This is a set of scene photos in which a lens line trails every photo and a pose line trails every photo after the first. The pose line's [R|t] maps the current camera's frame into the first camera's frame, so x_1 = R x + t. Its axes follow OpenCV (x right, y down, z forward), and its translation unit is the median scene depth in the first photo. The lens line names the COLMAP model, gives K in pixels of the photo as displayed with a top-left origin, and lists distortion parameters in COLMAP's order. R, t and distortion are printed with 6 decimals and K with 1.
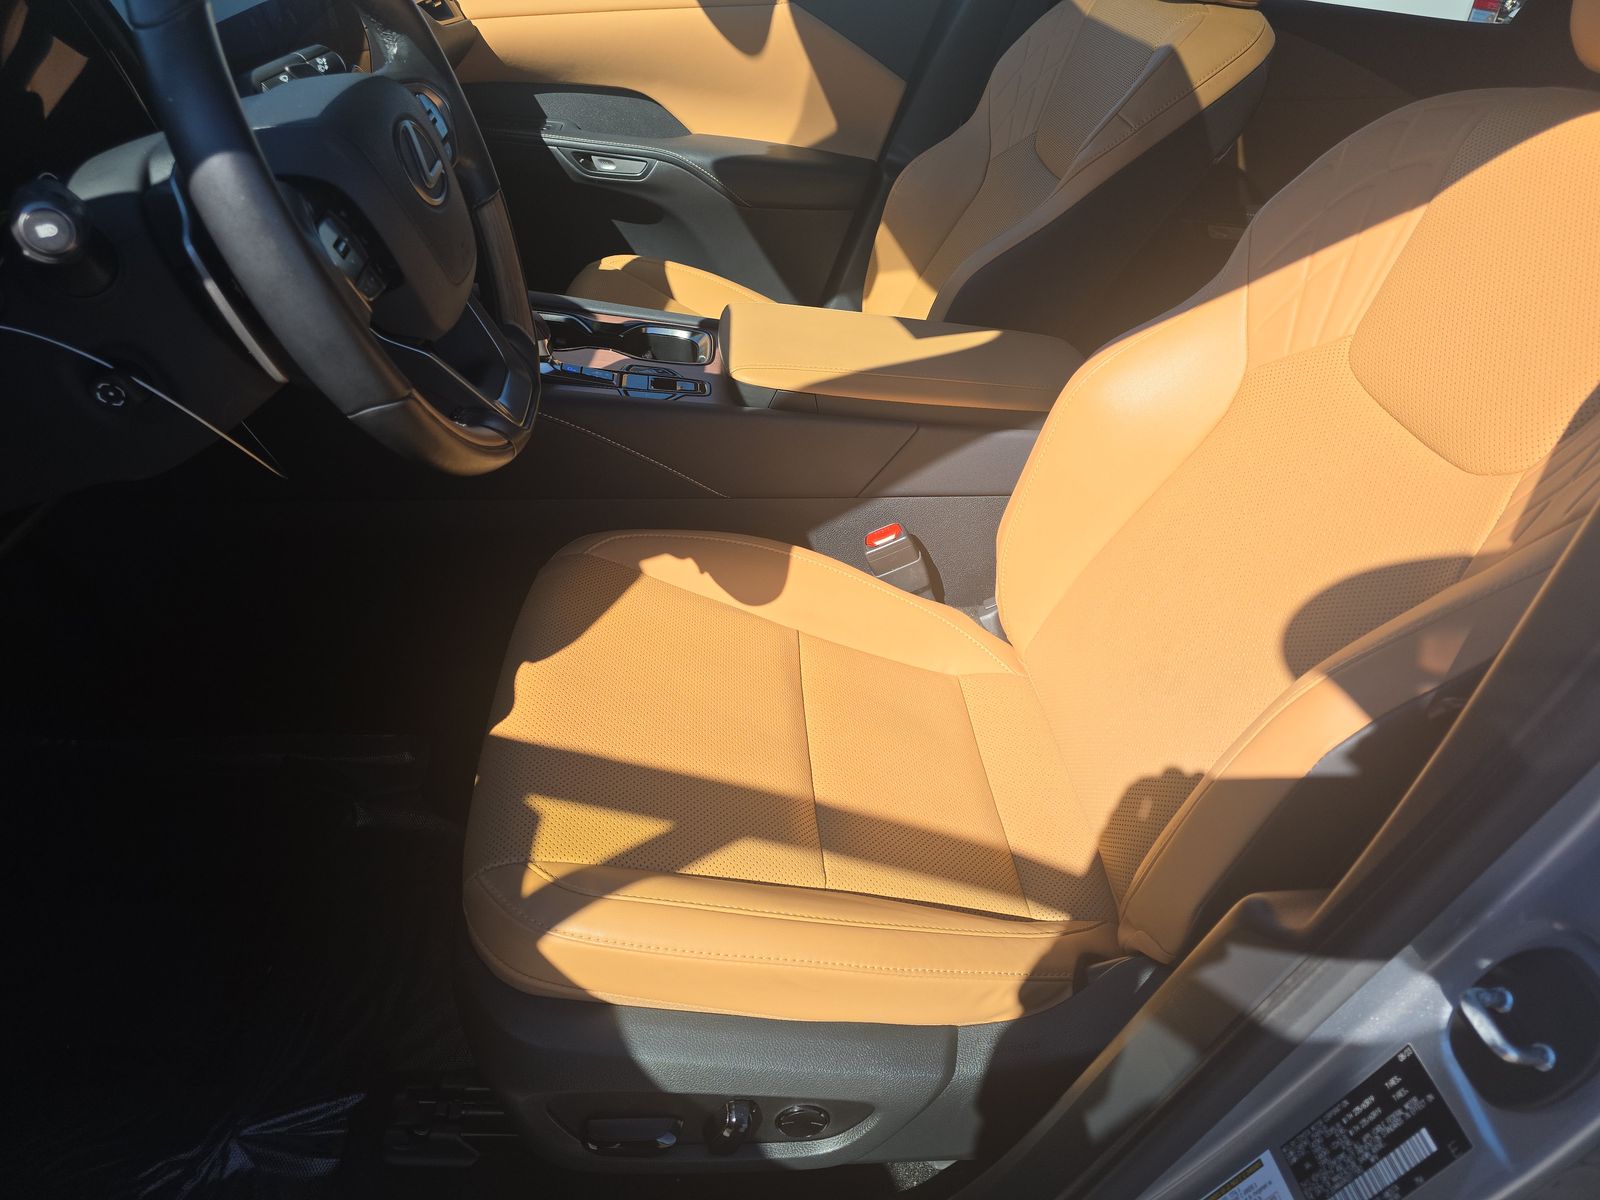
lens RADIAL K [[1081.2, 0, 796.8], [0, 1081.2, 601.2], [0, 0, 1]] dist [0.007489, -0.000704]
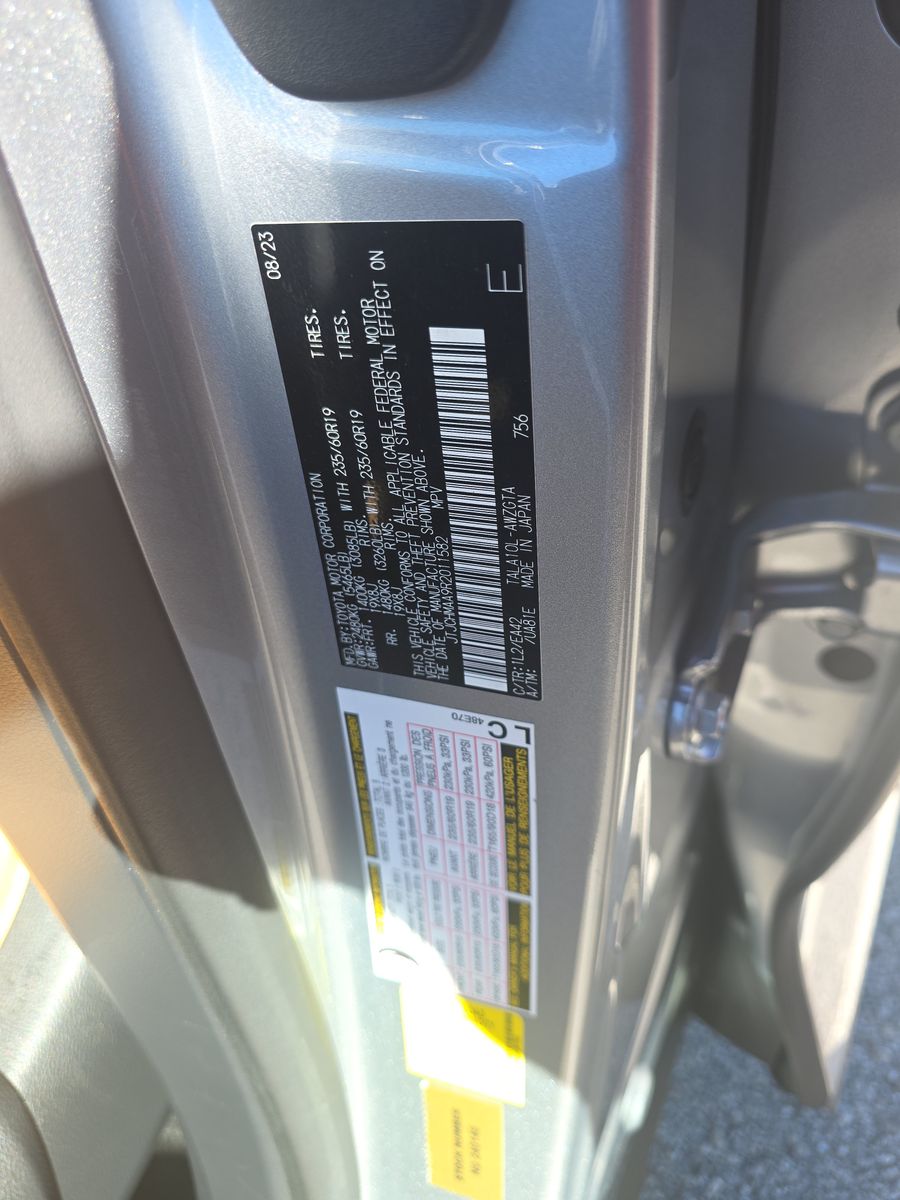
lens RADIAL K [[810.9, 0, 449.1], [0, 810.9, 598.8], [0, 0, 1]] dist [0.007489, -0.000704]
pose [[0.423643, -0.808224, 0.409025, 0.371746], [0.711214, 0.576427, 0.402375, 0.408858], [-0.560982, 0.120441, 0.819020, 0.739054]]
